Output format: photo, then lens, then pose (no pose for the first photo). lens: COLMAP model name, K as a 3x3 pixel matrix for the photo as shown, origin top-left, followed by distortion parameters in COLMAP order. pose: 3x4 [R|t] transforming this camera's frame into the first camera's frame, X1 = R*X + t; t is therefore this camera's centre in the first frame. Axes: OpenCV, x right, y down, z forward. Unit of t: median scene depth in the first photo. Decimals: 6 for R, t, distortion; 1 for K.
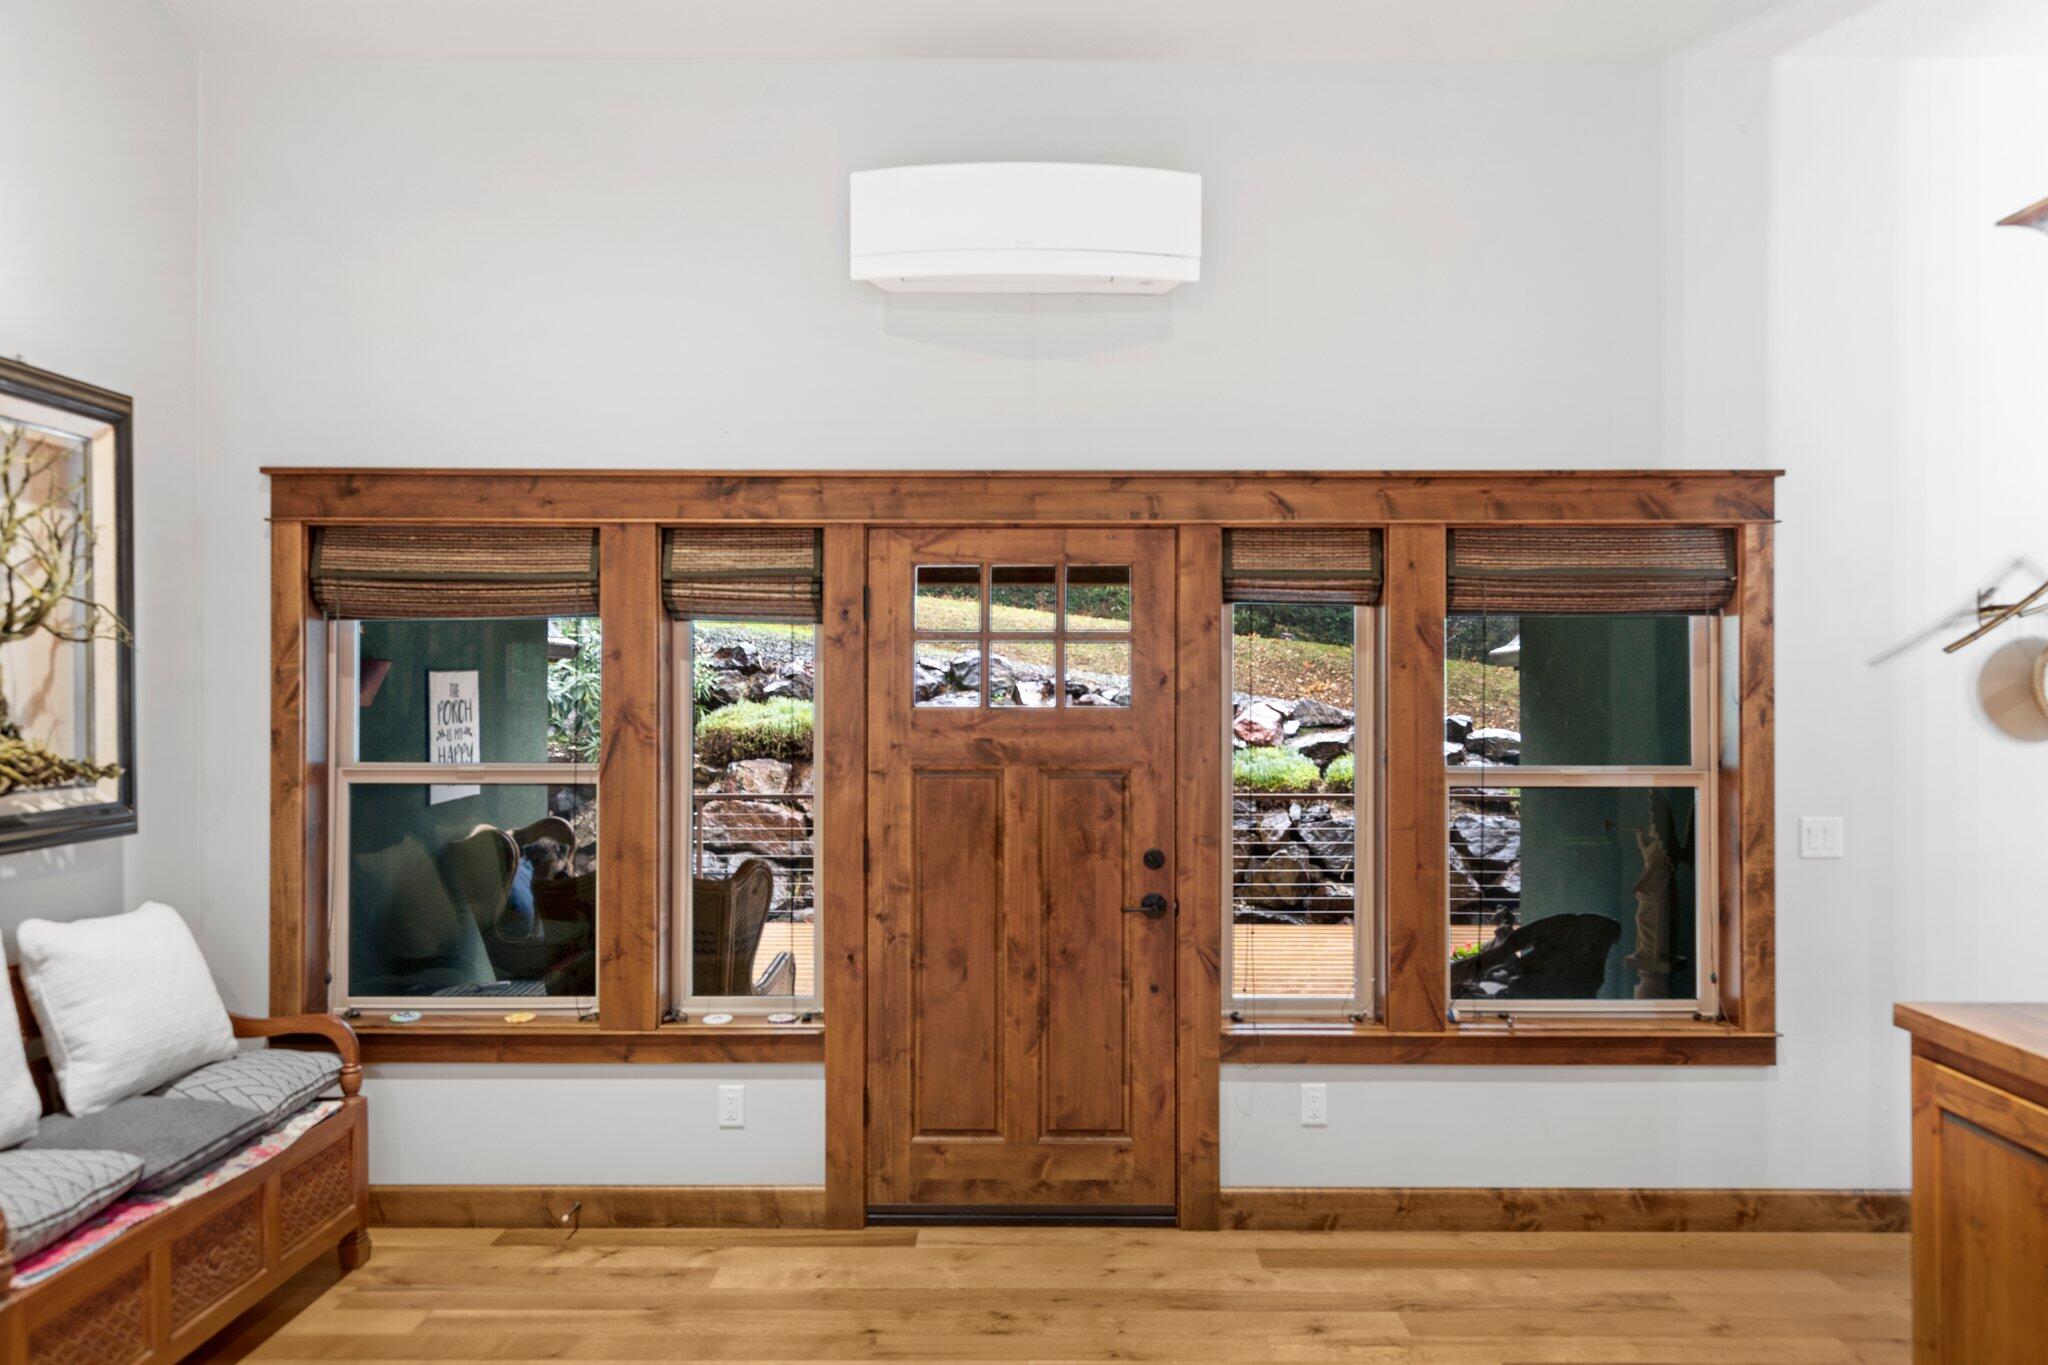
lens RADIAL K [[1352.7, 0, 1024.0], [0, 1352.7, 682.5], [0, 0, 1]] dist [0.014884, -0.001088]
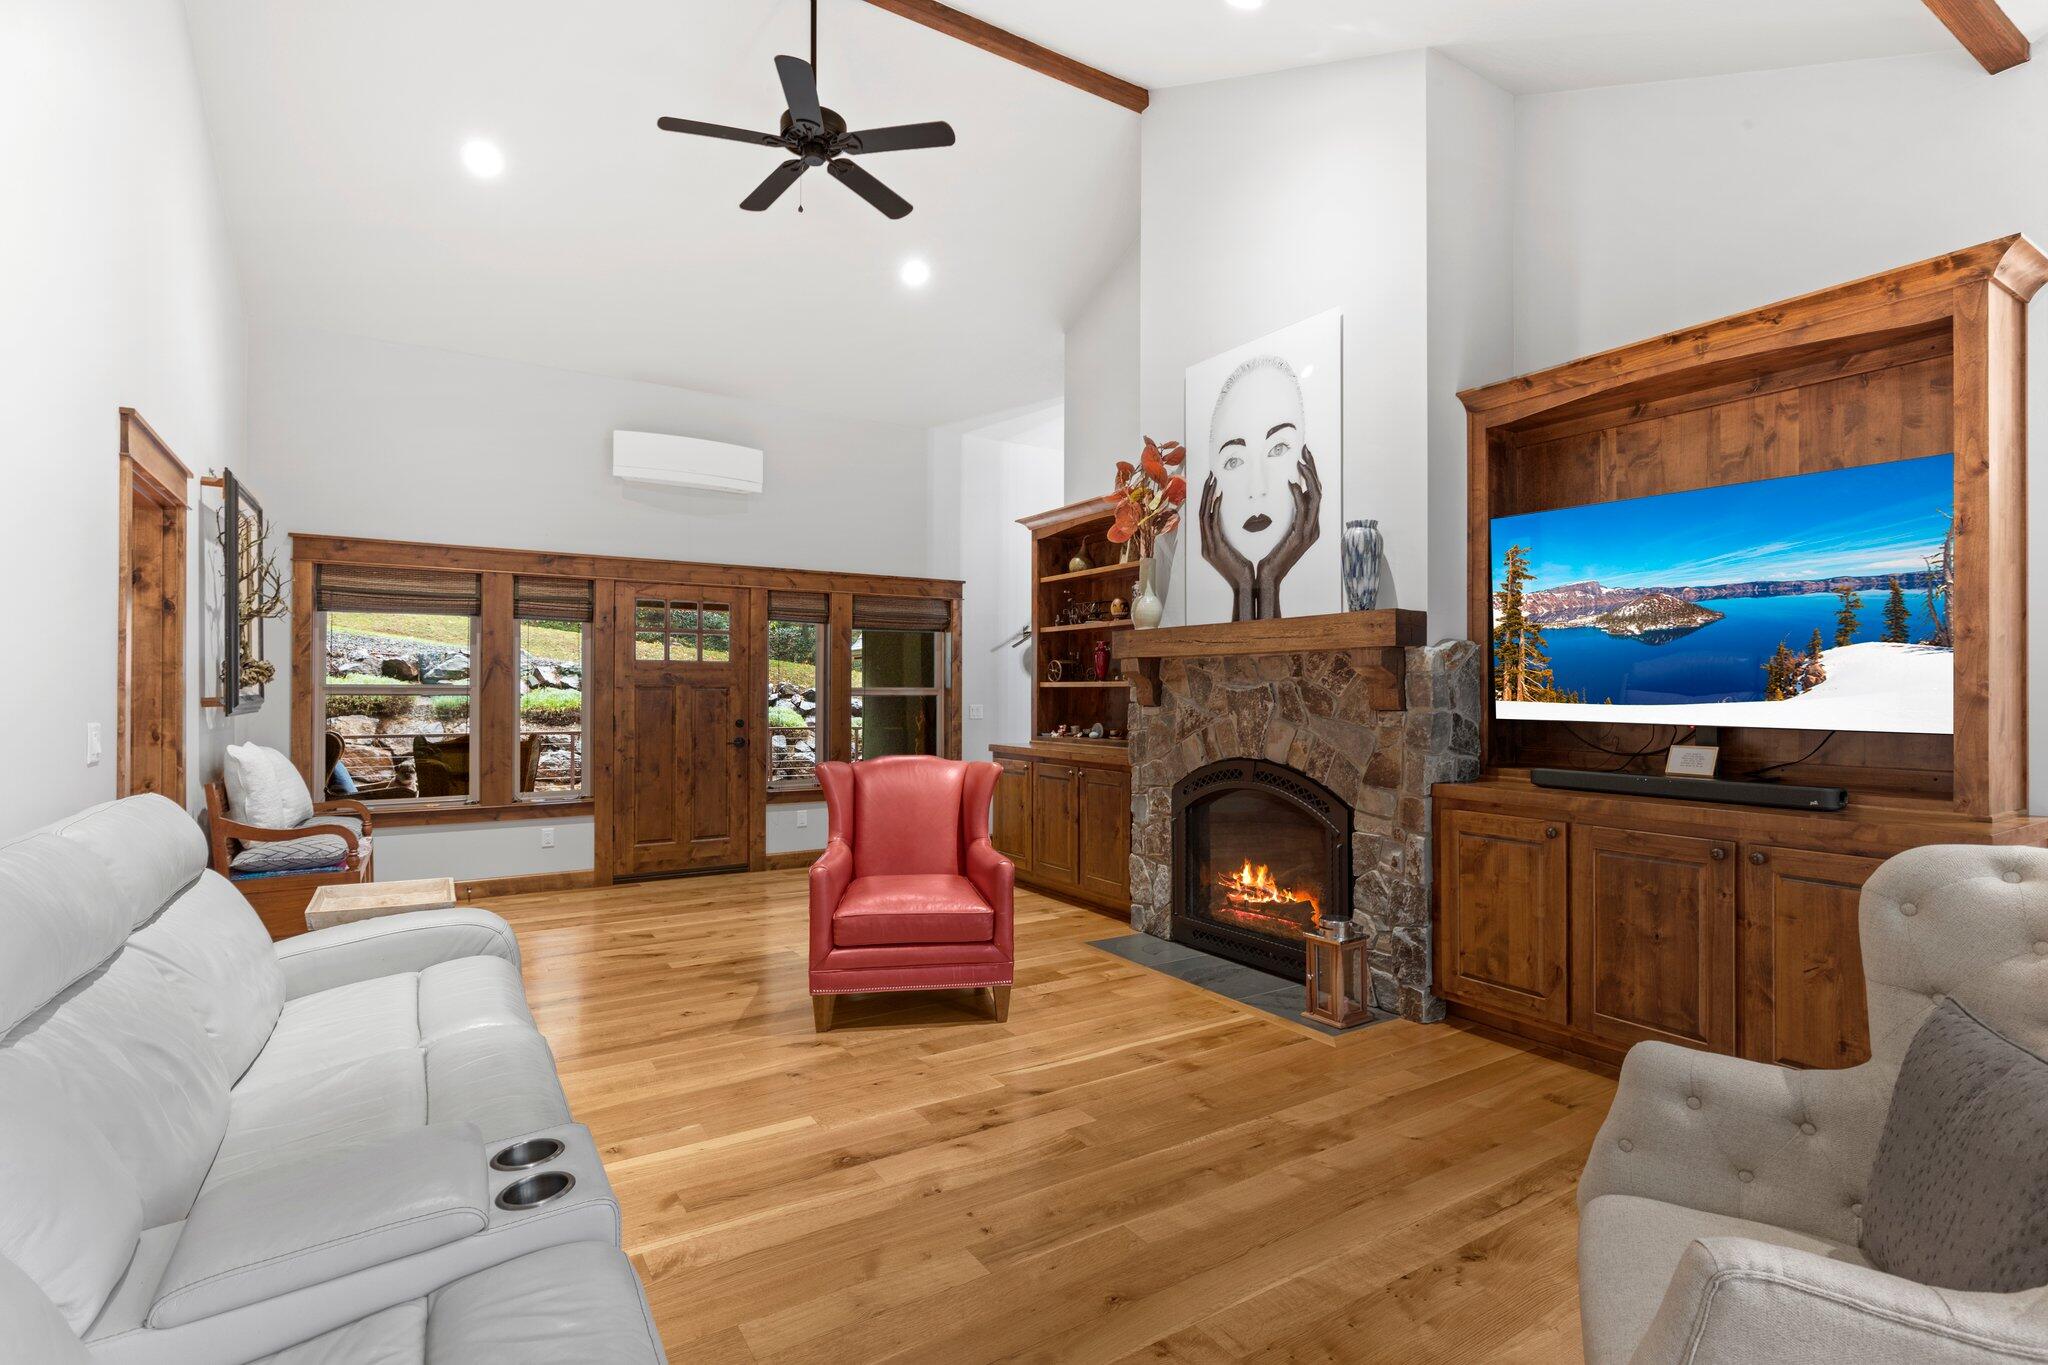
lens RADIAL K [[979.6, 0, 1024.0], [0, 979.6, 682.5], [0, 0, 1]] dist [-0.002881, -0.000366]
pose [[0.849281, 0.006194, 0.527905, -0.403151], [-0.005877, 0.999980, -0.002278, 0.057218], [-0.527908, -0.001168, 0.849301, -0.779246]]
